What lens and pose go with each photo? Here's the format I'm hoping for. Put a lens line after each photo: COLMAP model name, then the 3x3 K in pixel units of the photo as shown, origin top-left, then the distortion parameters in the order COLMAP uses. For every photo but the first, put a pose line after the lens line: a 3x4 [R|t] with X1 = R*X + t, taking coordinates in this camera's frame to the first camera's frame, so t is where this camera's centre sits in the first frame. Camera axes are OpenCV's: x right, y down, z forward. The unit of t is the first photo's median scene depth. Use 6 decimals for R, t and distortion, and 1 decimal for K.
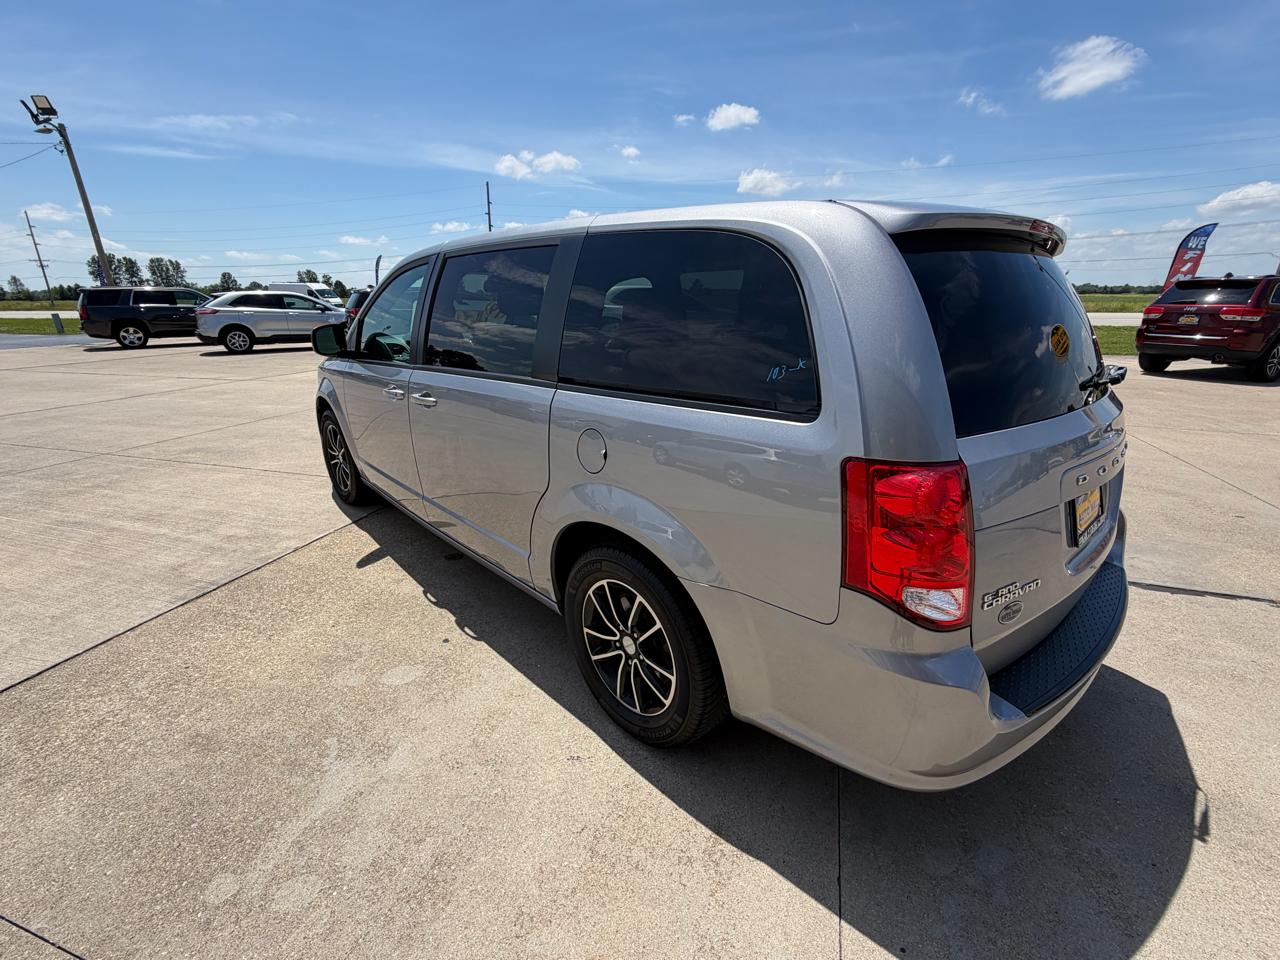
lens RADIAL K [[580.9, 0, 645.6], [0, 580.9, 468.5], [0, 0, 1]] dist [-0.000565, 0.000815]
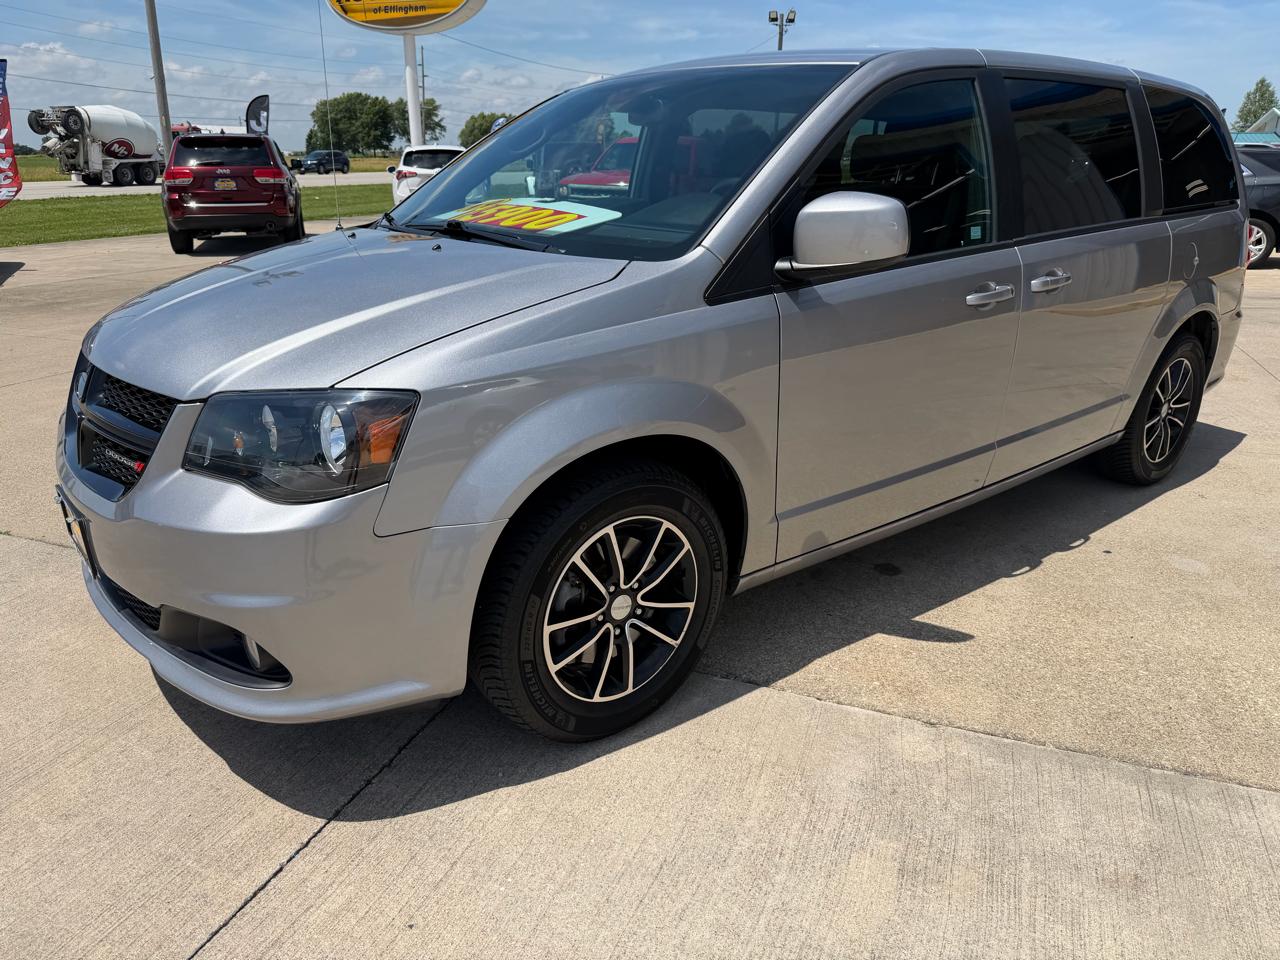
lens RADIAL K [[893.2, 0, 640.0], [0, 893.2, 480.0], [0, 0, 1]] dist [0.004296, -0.013488]
pose [[0.064823, -0.334098, 0.940307, -1.313812], [0.283147, 0.909719, 0.303710, -0.320309], [-0.956883, 0.246557, 0.153570, 1.191267]]
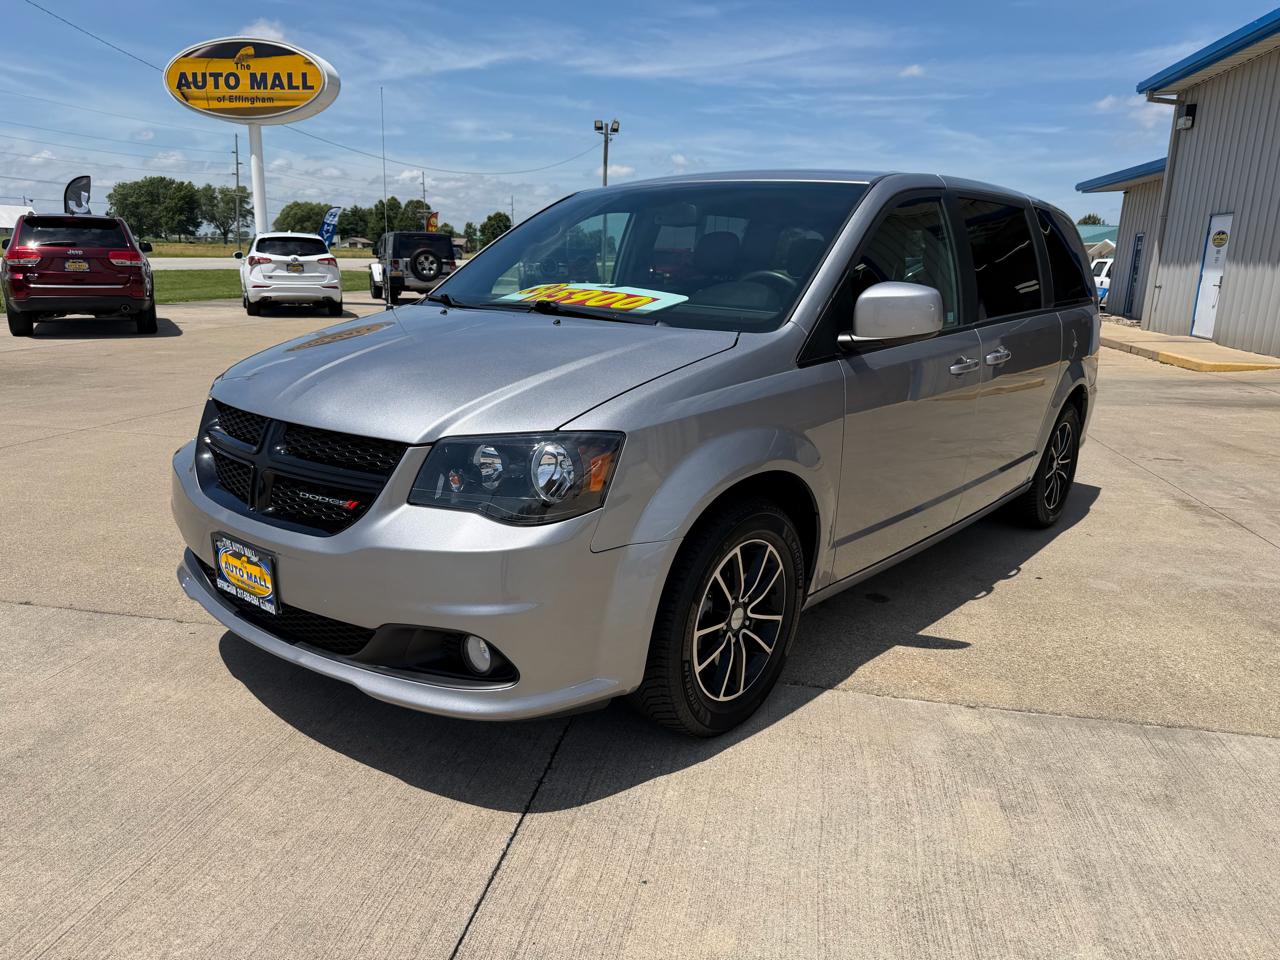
lens RADIAL K [[889.7, 0, 634.4], [0, 889.7, 481.1], [0, 0, 1]] dist [0.022399, -0.036154]
pose [[-0.119675, -0.241636, 0.962959, -1.446084], [0.256185, 0.929567, 0.265095, -0.384591], [-0.959191, 0.278421, -0.049343, 1.432468]]
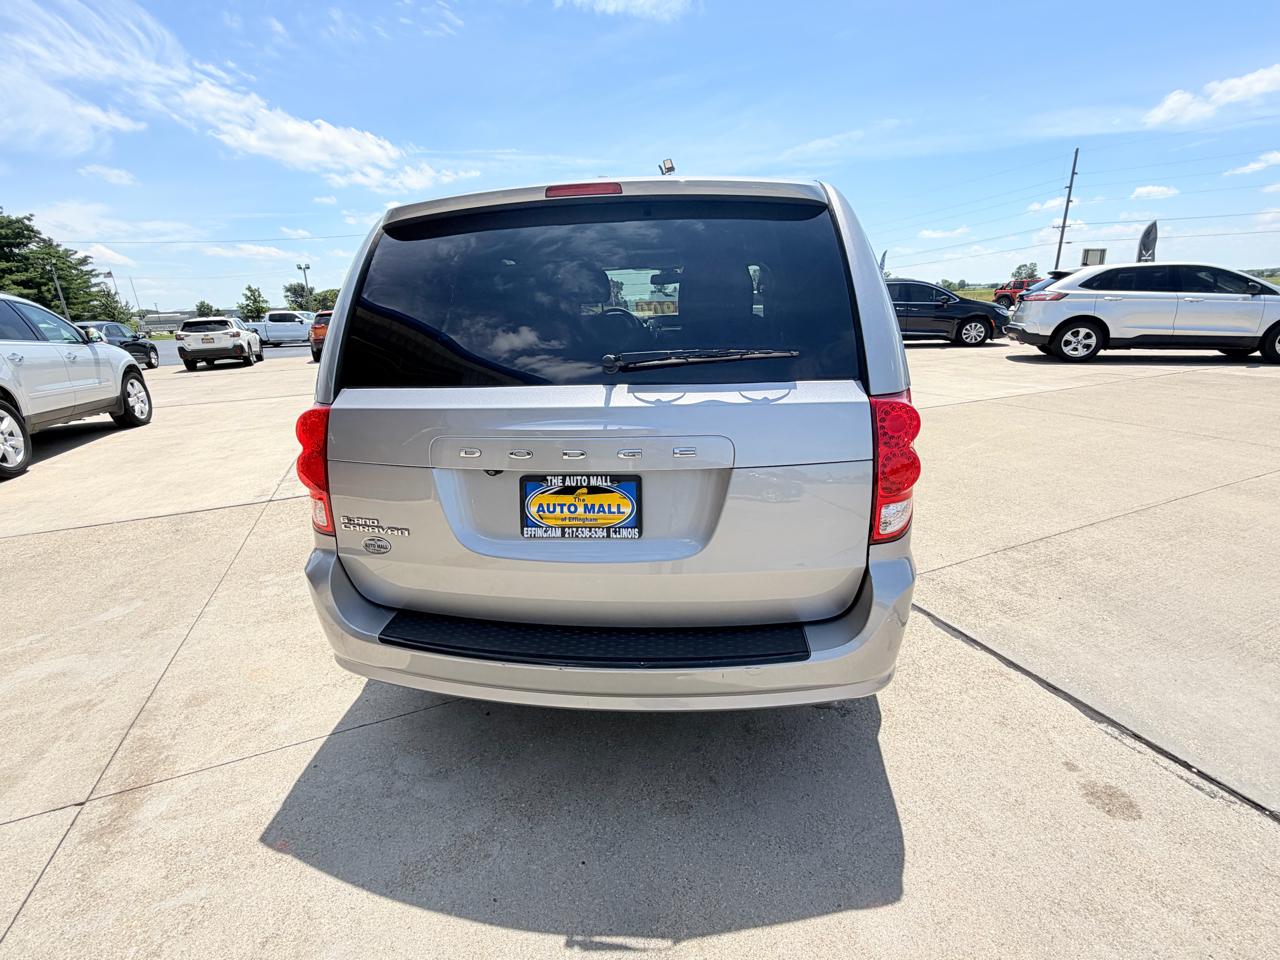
lens RADIAL K [[573.2, 0, 640.2], [0, 573.2, 477.5], [0, 0, 1]] dist [-0.000750, 0.000444]
pose [[0.660413, 0.197549, -0.724451, 0.799327], [-0.178593, 0.978412, 0.103995, -0.048576], [0.729355, 0.060702, 0.681437, 0.268171]]
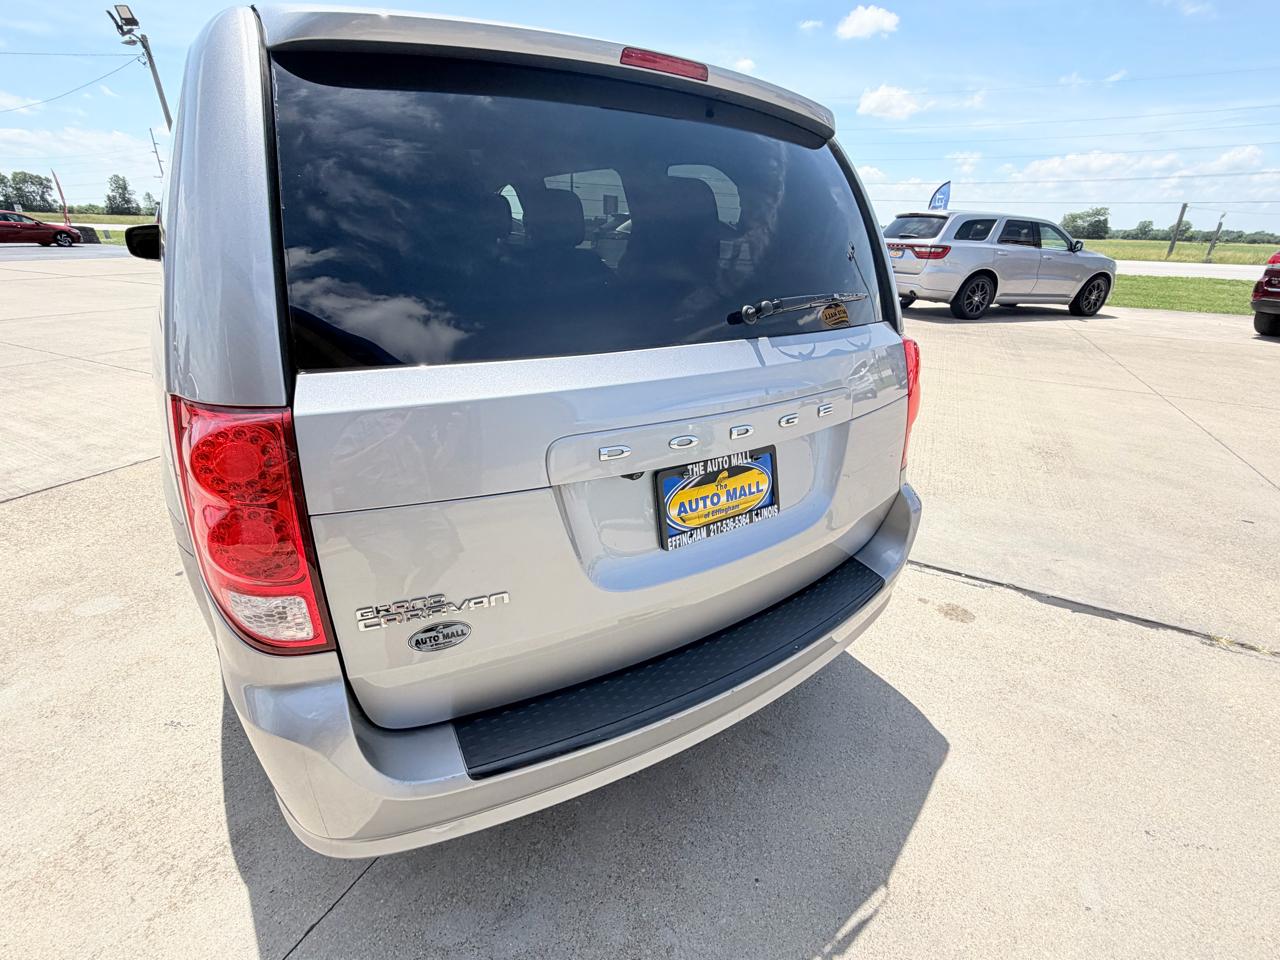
lens RADIAL K [[576.1, 0, 638.2], [0, 576.1, 475.9], [0, 0, 1]] dist [-0.002030, 0.000778]
pose [[0.987917, 0.086376, -0.128683, 0.414522], [-0.070632, 0.989982, 0.122253, -0.021534], [0.137954, -0.111687, 0.984121, 0.172729]]
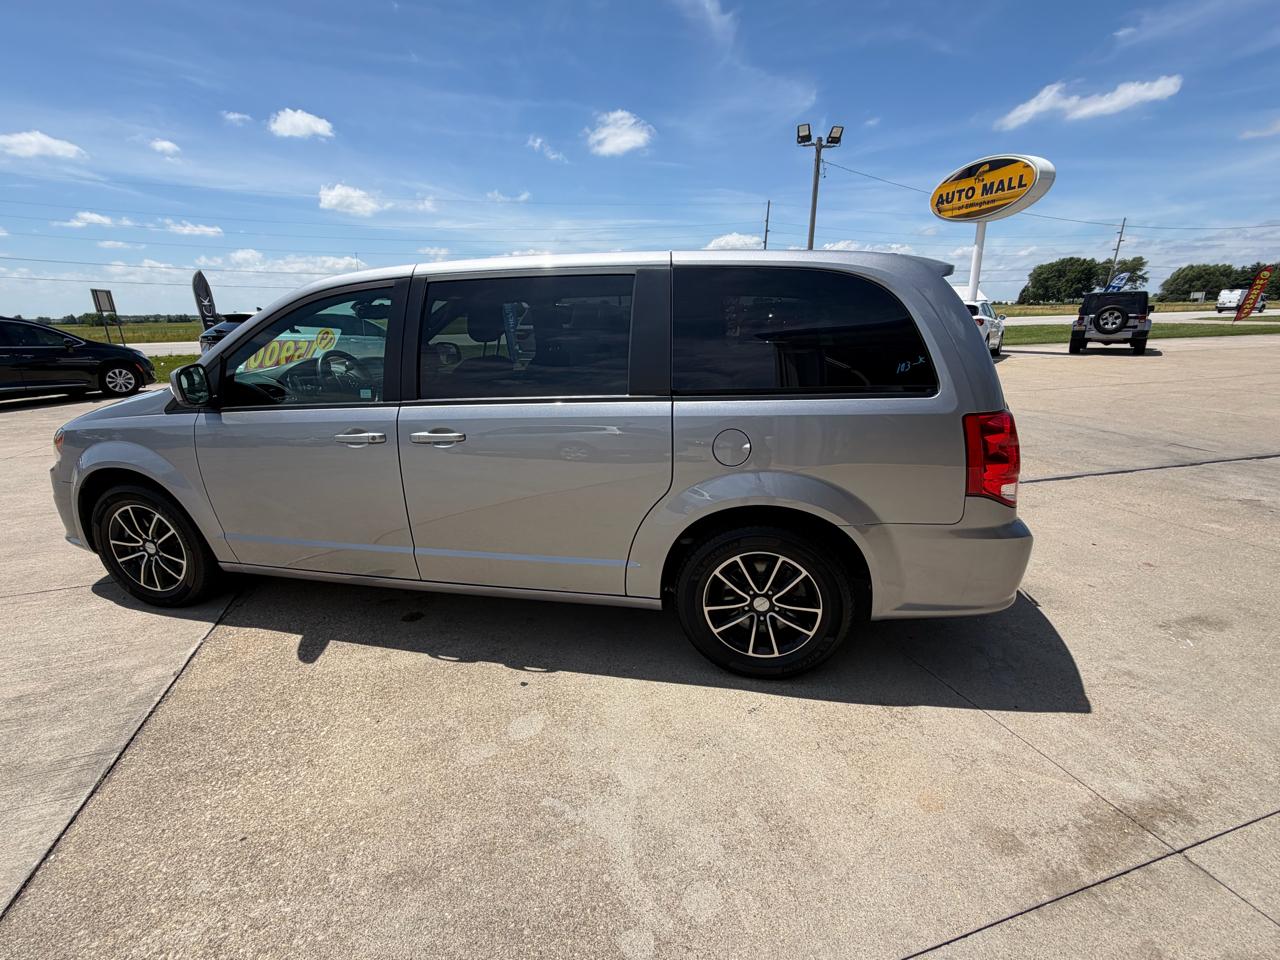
lens RADIAL K [[576.1, 0, 638.2], [0, 576.1, 475.9], [0, 0, 1]] dist [-0.002030, 0.000778]
pose [[0.817140, -0.168388, 0.551296, -0.543887], [0.180335, 0.983053, 0.032969, -0.027243], [-0.547504, 0.072478, 0.833658, 0.079888]]
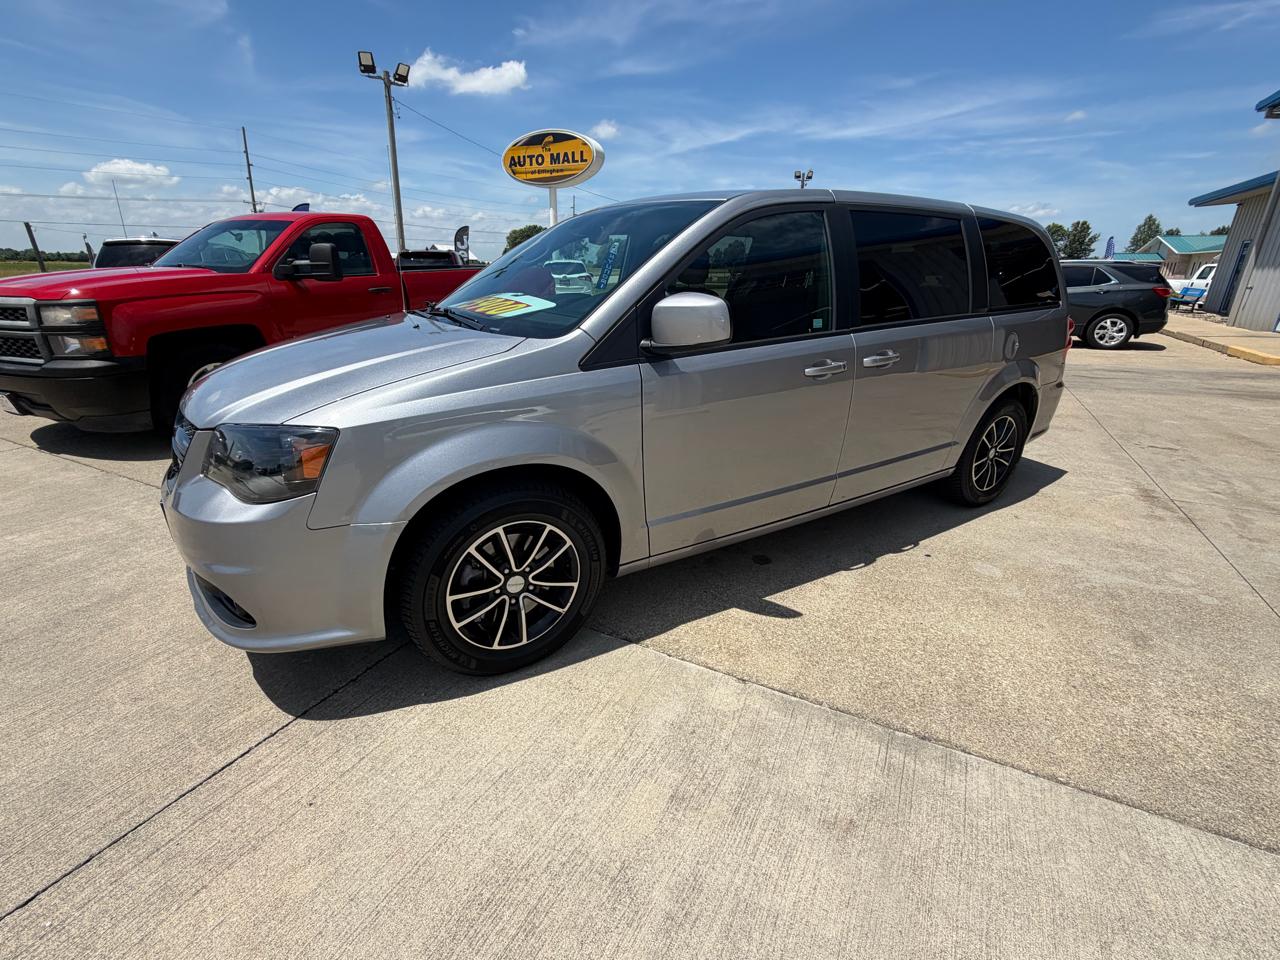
lens RADIAL K [[573.2, 0, 640.2], [0, 573.2, 477.5], [0, 0, 1]] dist [-0.000750, 0.000444]
pose [[0.178077, -0.333320, 0.925843, -1.218189], [0.270640, 0.921186, 0.279589, -0.270927], [-0.946067, 0.200782, 0.254252, 1.022682]]
